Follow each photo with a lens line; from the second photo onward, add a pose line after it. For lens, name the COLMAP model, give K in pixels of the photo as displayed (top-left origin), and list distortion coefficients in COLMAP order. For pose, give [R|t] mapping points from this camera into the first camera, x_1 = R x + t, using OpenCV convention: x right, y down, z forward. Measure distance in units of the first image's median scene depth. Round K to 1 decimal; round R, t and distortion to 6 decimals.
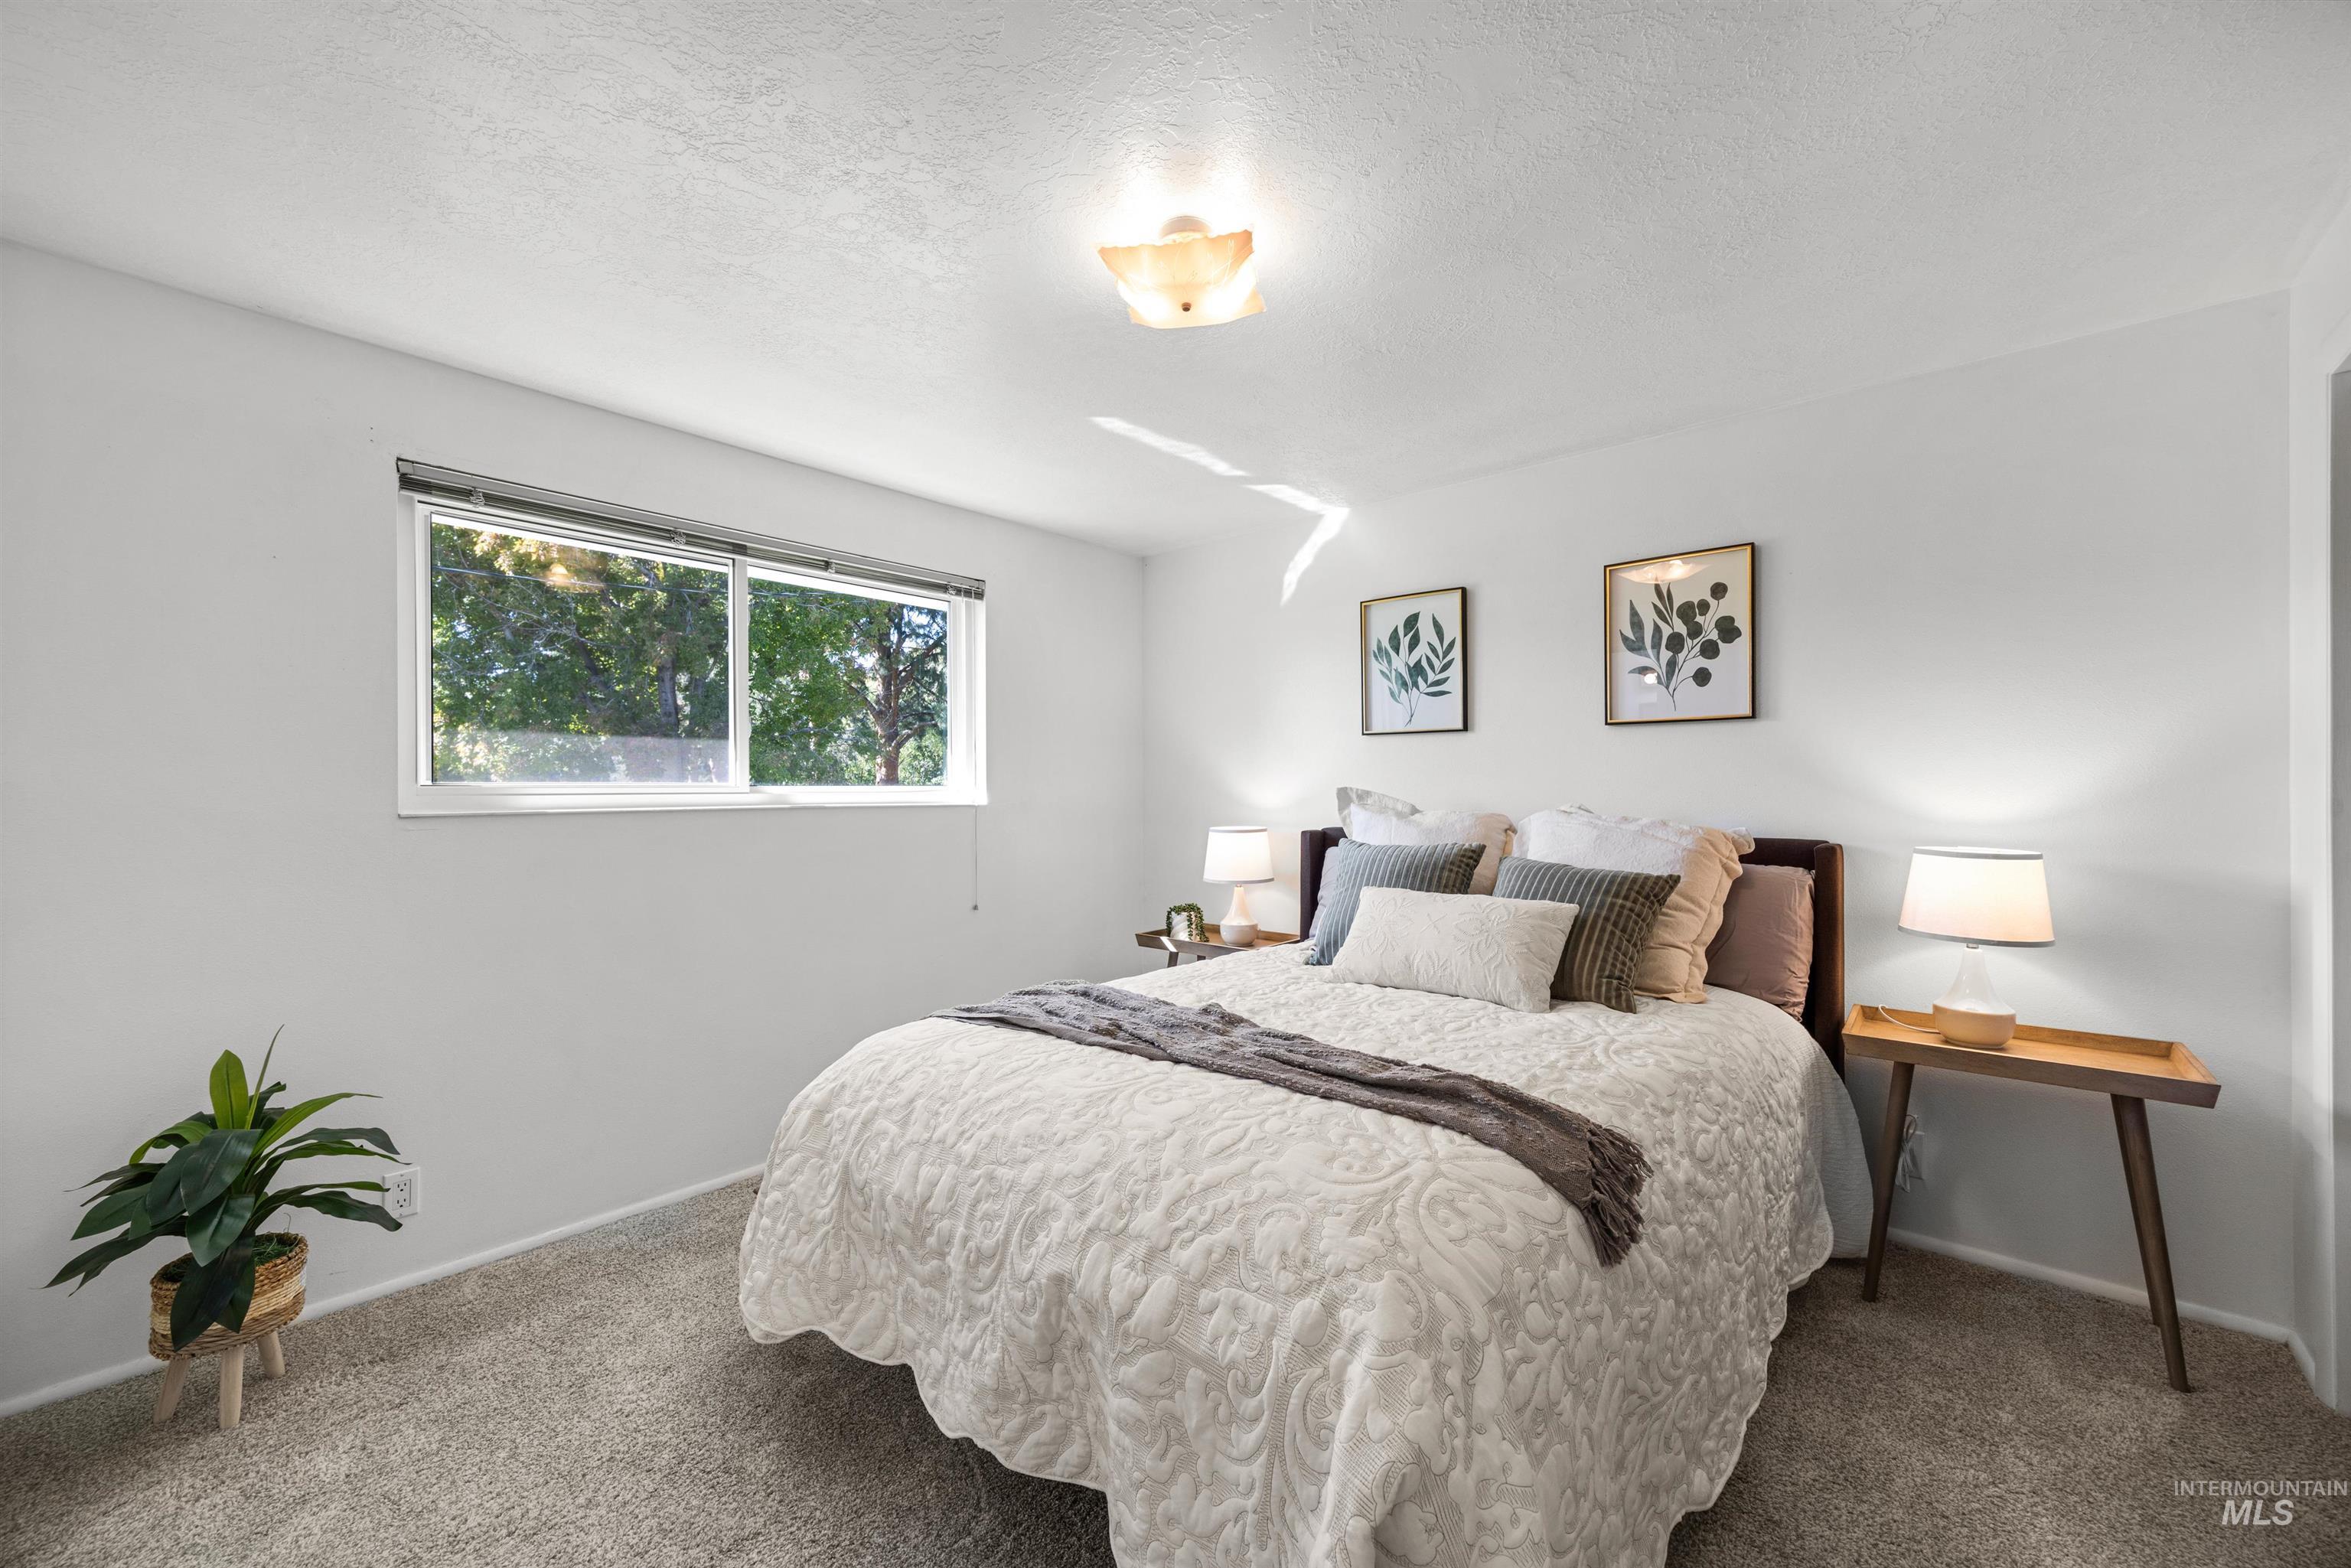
lens RADIAL K [[908.0, 0, 1179.8], [0, 908.0, 782.9], [0, 0, 1]] dist [0.002041, -0.000205]
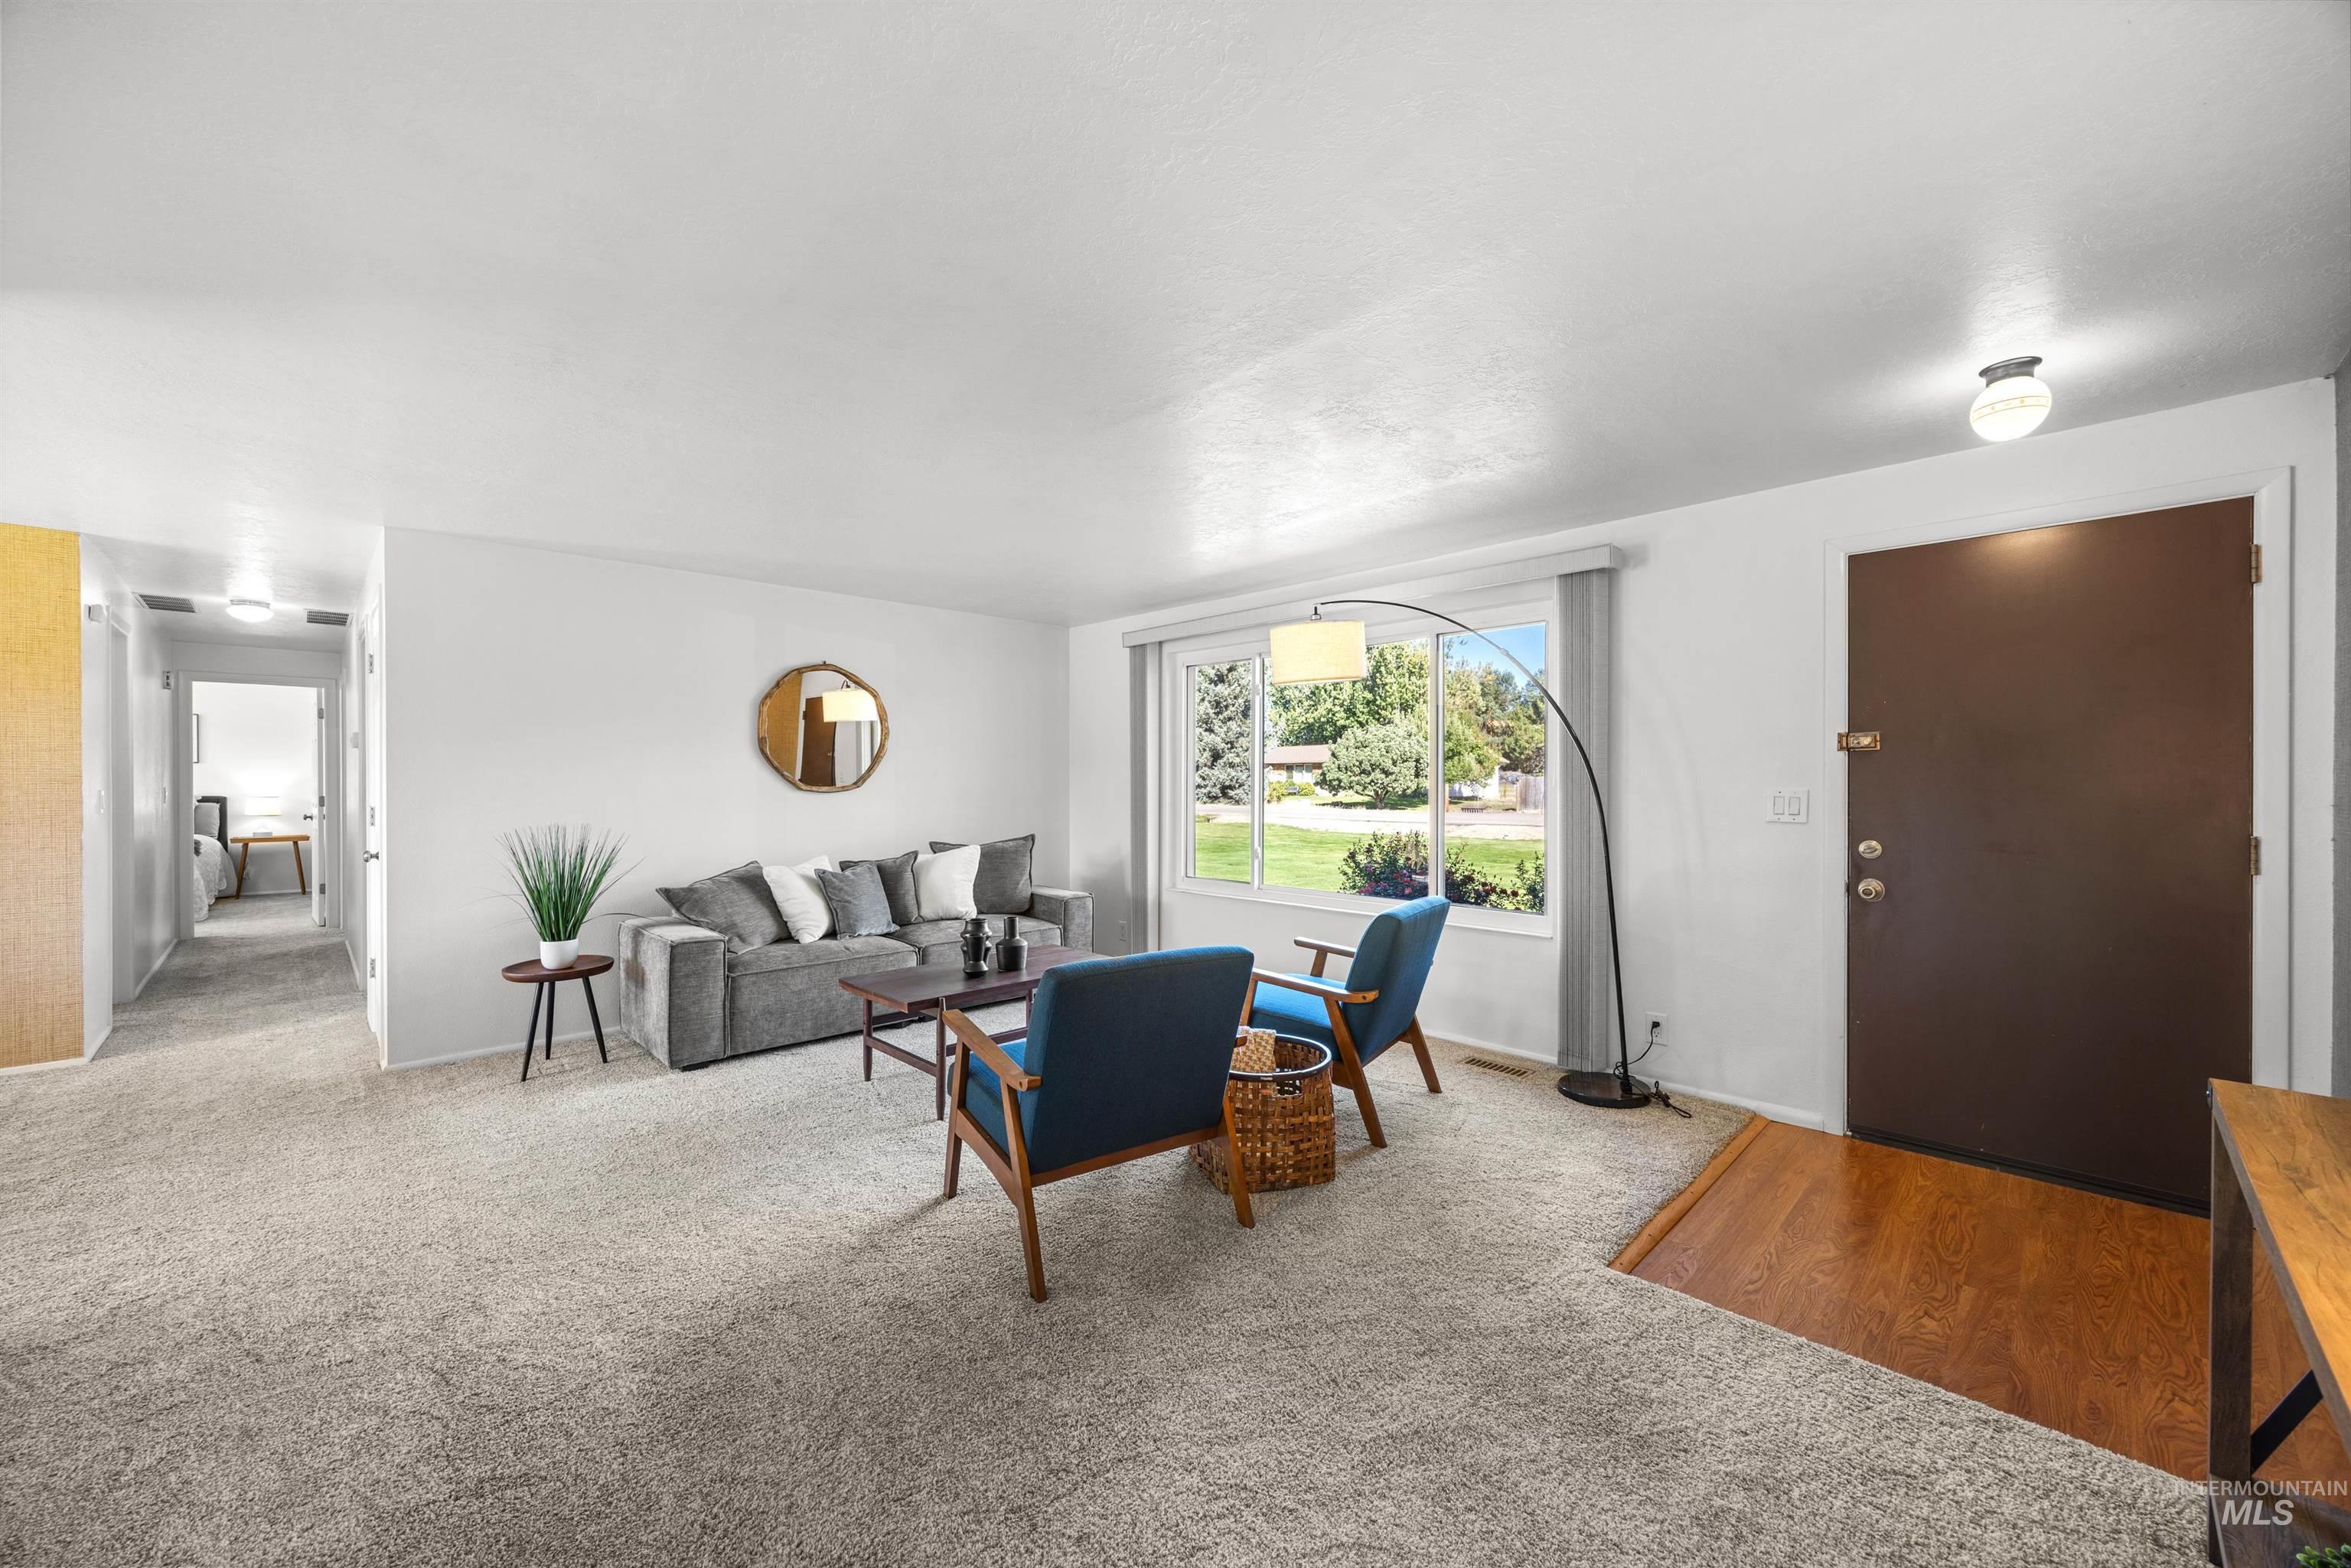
lens RADIAL K [[908.0, 0, 1175.9], [0, 908.0, 779.9], [0, 0, 1]] dist [0.002041, -0.000205]
pose [[0.097515, -0.005107, 0.995221, -3.202681], [0.002438, 0.999985, 0.004892, -0.017819], [-0.995231, 0.001949, 0.097526, -3.985069]]
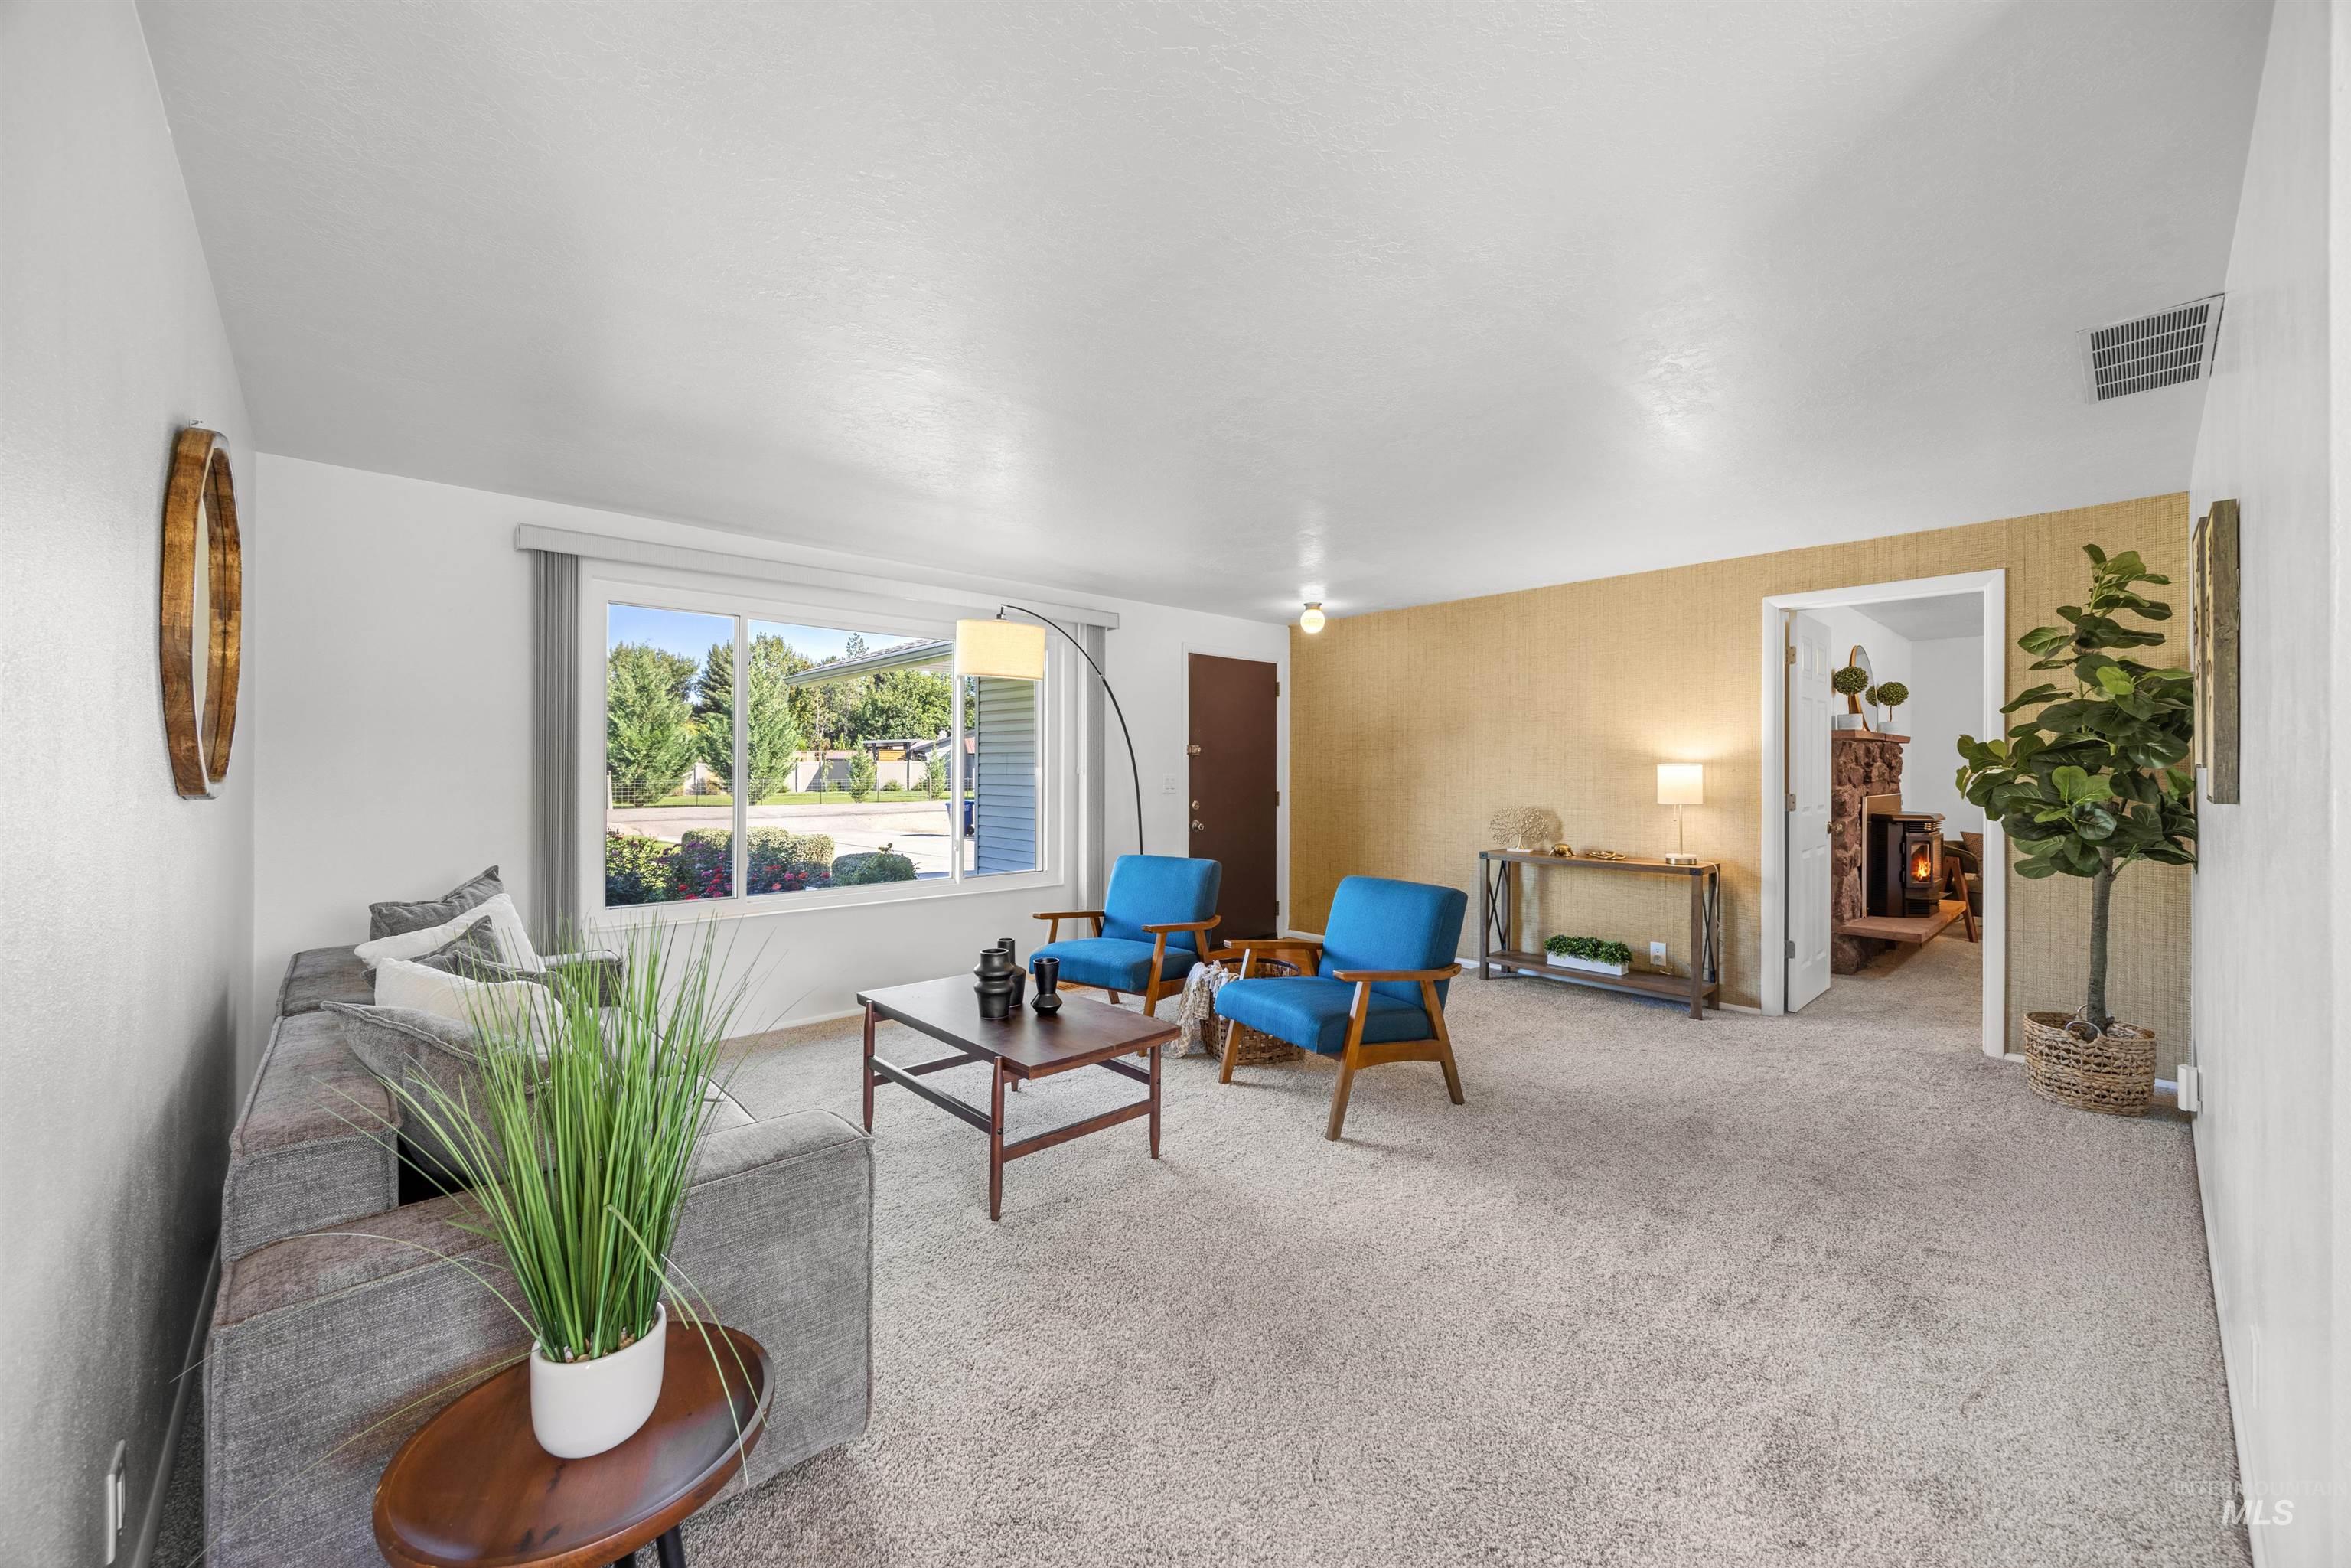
lens RADIAL K [[908.0, 0, 1161.0], [0, 908.0, 772.8], [0, 0, 1]] dist [0.002041, -0.000205]
pose [[-0.993359, -0.004785, 0.114955, -1.617666], [-0.004176, 0.999976, 0.005543, -0.013401], [-0.114978, 0.005026, -0.993355, -1.742906]]
